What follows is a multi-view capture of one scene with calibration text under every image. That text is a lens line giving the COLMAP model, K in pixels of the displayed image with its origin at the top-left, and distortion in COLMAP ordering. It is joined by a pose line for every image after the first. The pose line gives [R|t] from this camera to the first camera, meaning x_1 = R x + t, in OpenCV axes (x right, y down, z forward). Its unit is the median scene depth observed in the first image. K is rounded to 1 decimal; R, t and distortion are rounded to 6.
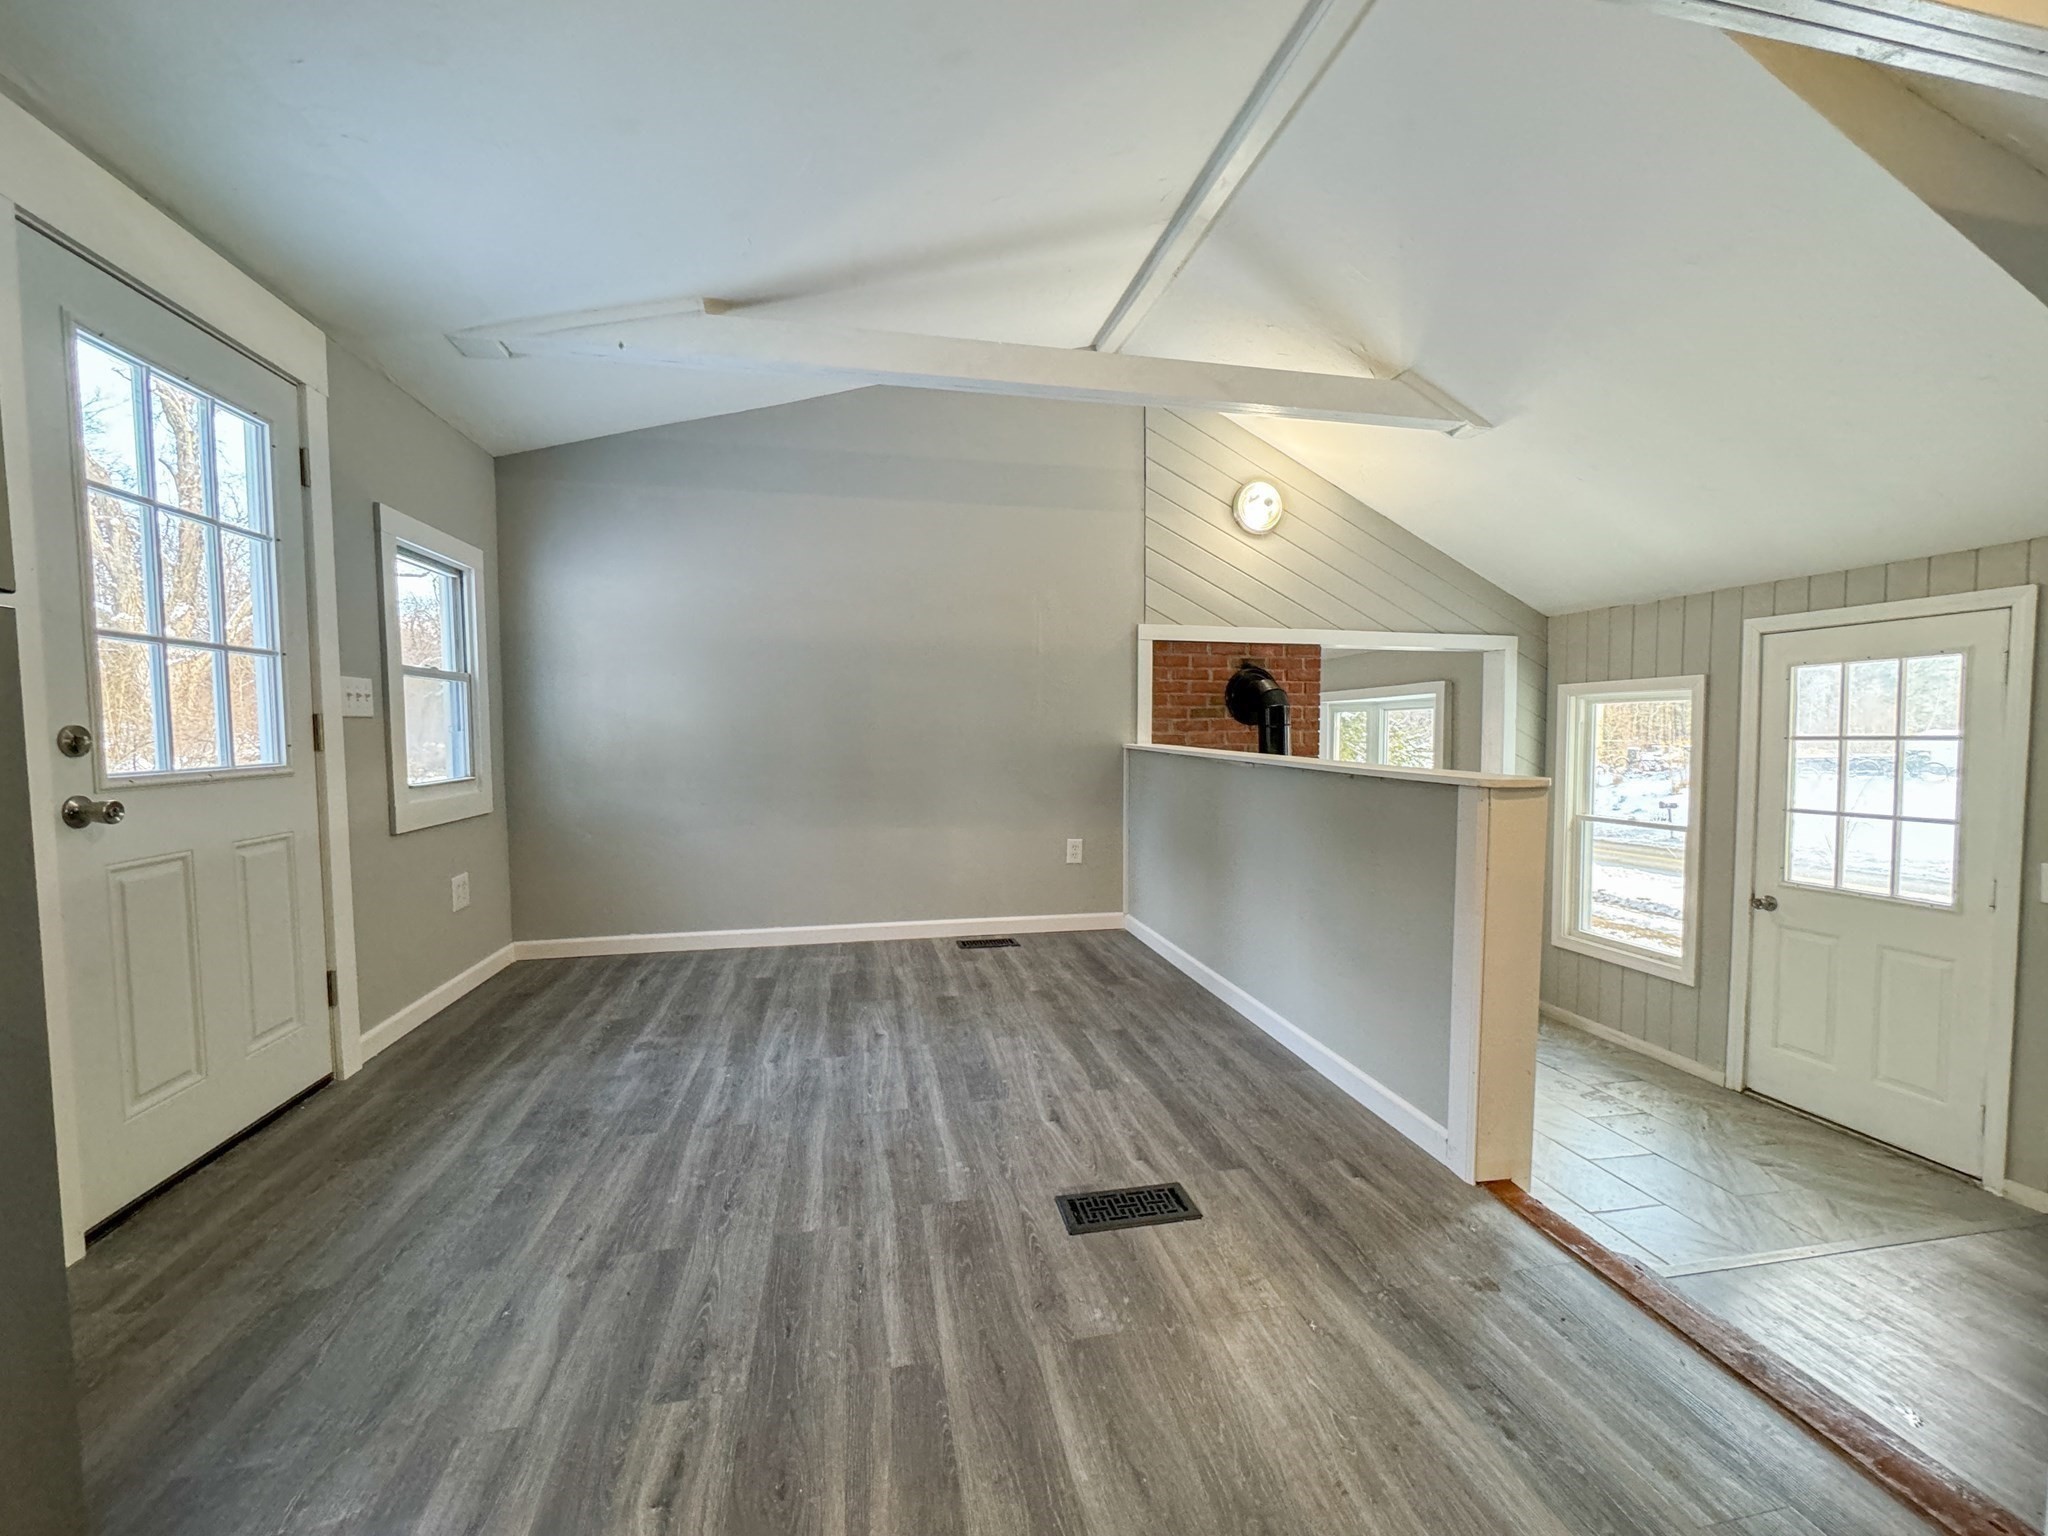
lens RADIAL K [[833.8, 0, 1023.4], [0, 833.8, 771.8], [0, 0, 1]] dist [0.001747, -0.001643]
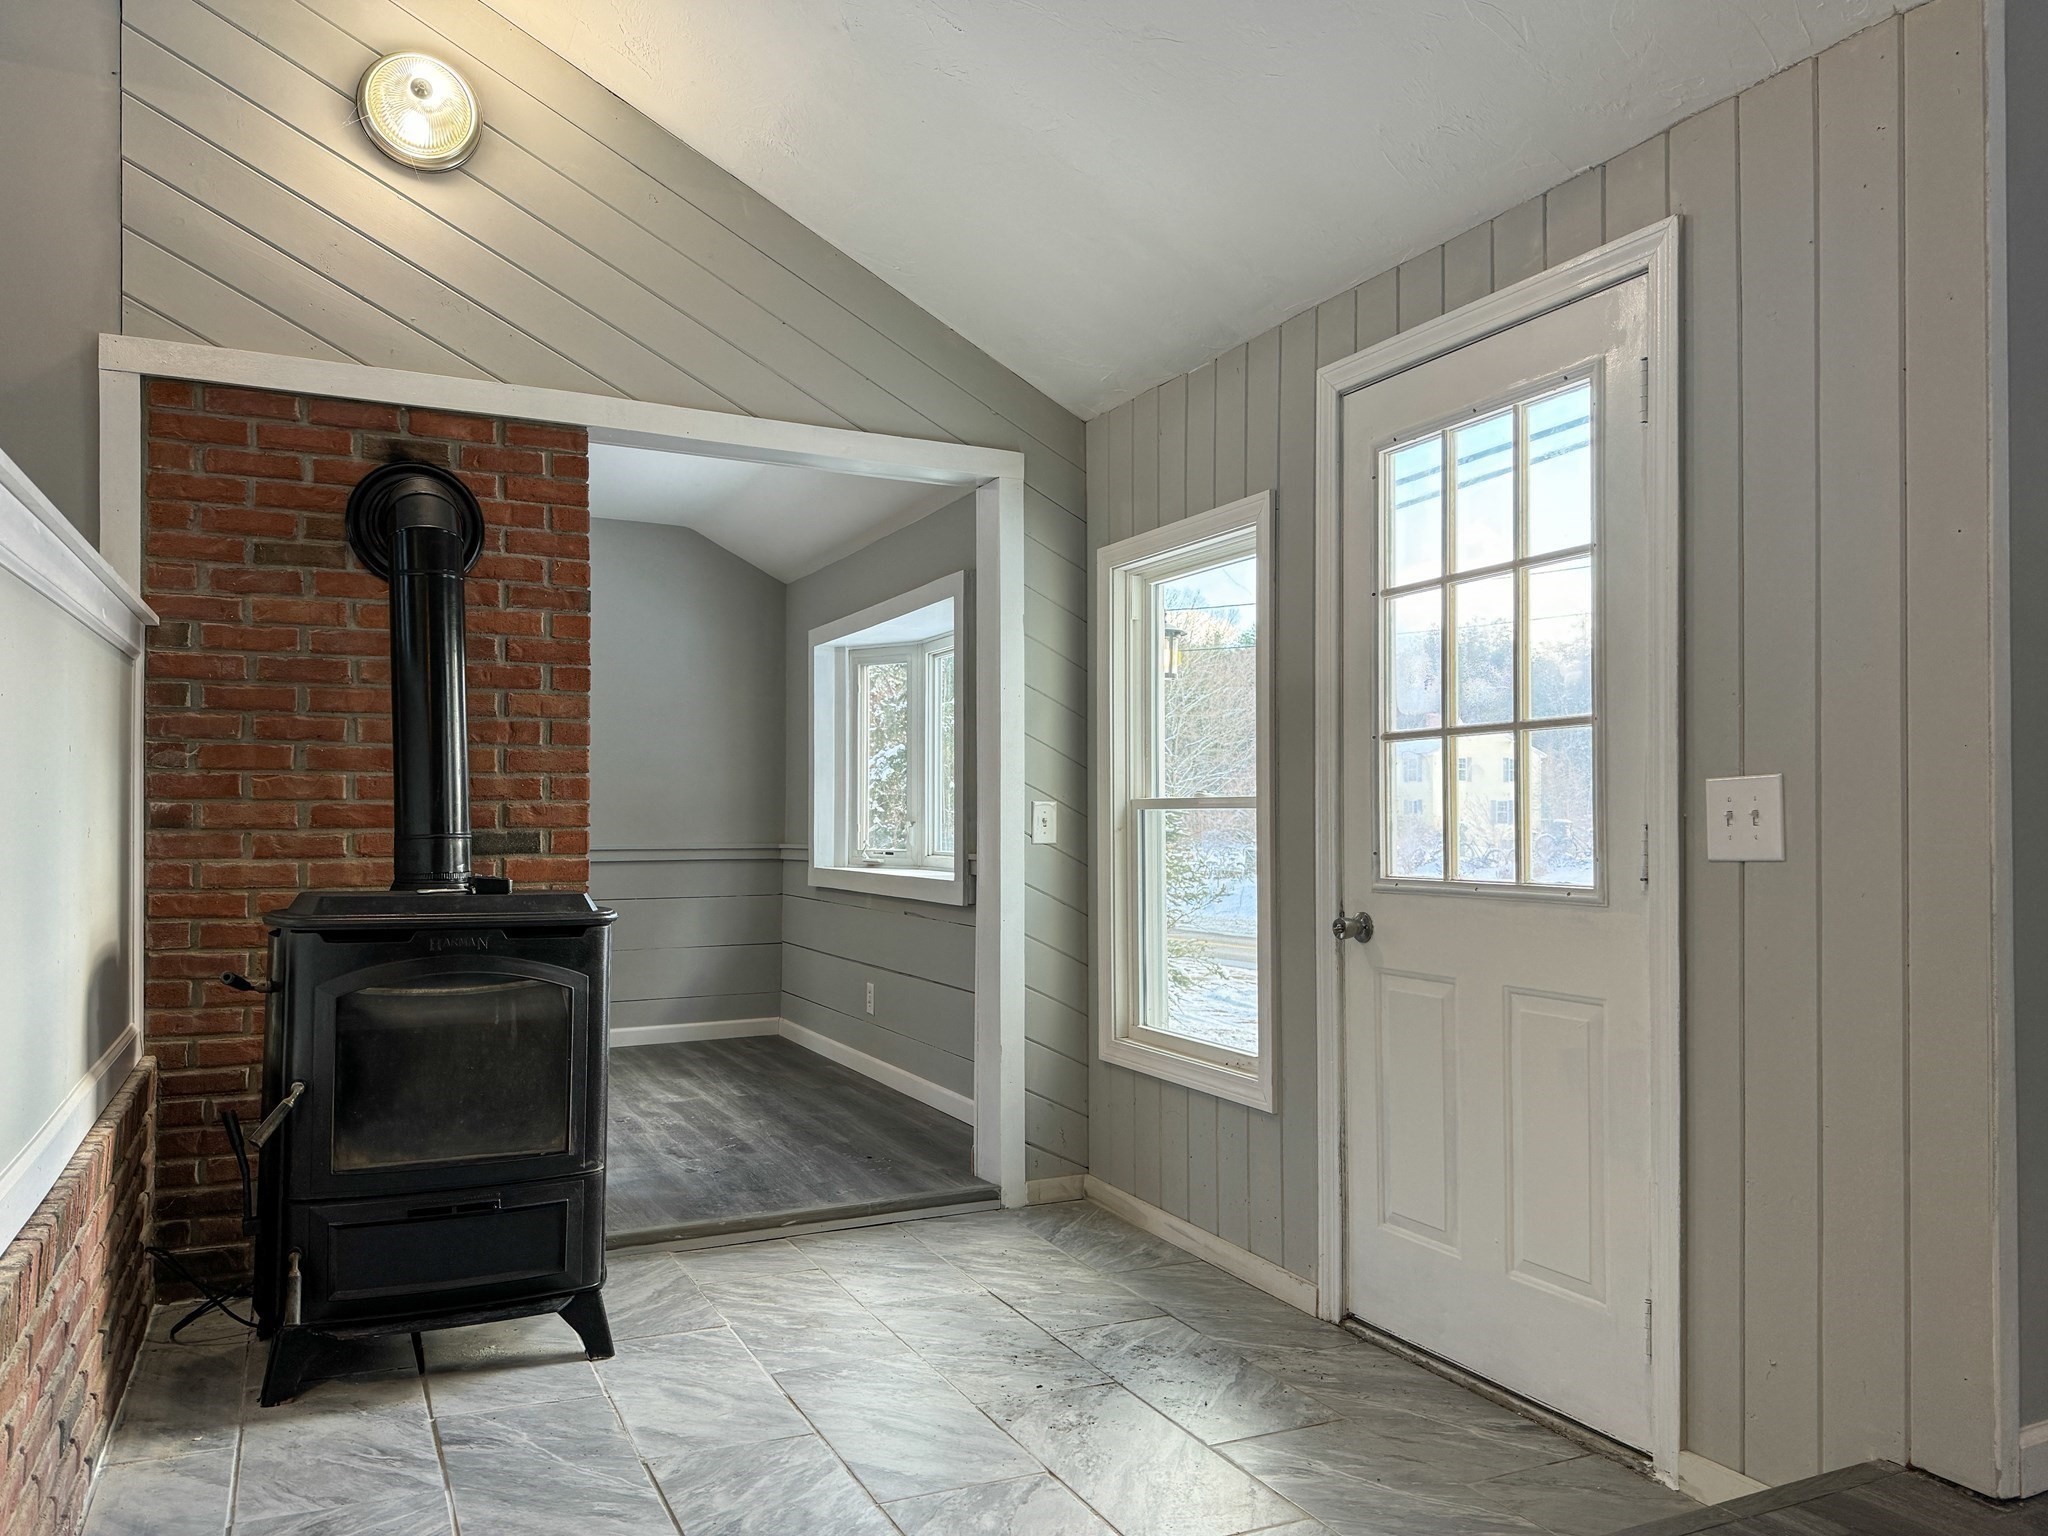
lens RADIAL K [[1460.1, 0, 985.4], [0, 1460.1, 787.6], [0, 0, 1]] dist [0.034109, -0.039001]
pose [[0.969644, 0.002536, 0.244507, 0.513552], [0.012759, 0.998059, -0.060948, 0.138575], [-0.244187, 0.062217, 0.967730, 0.230925]]
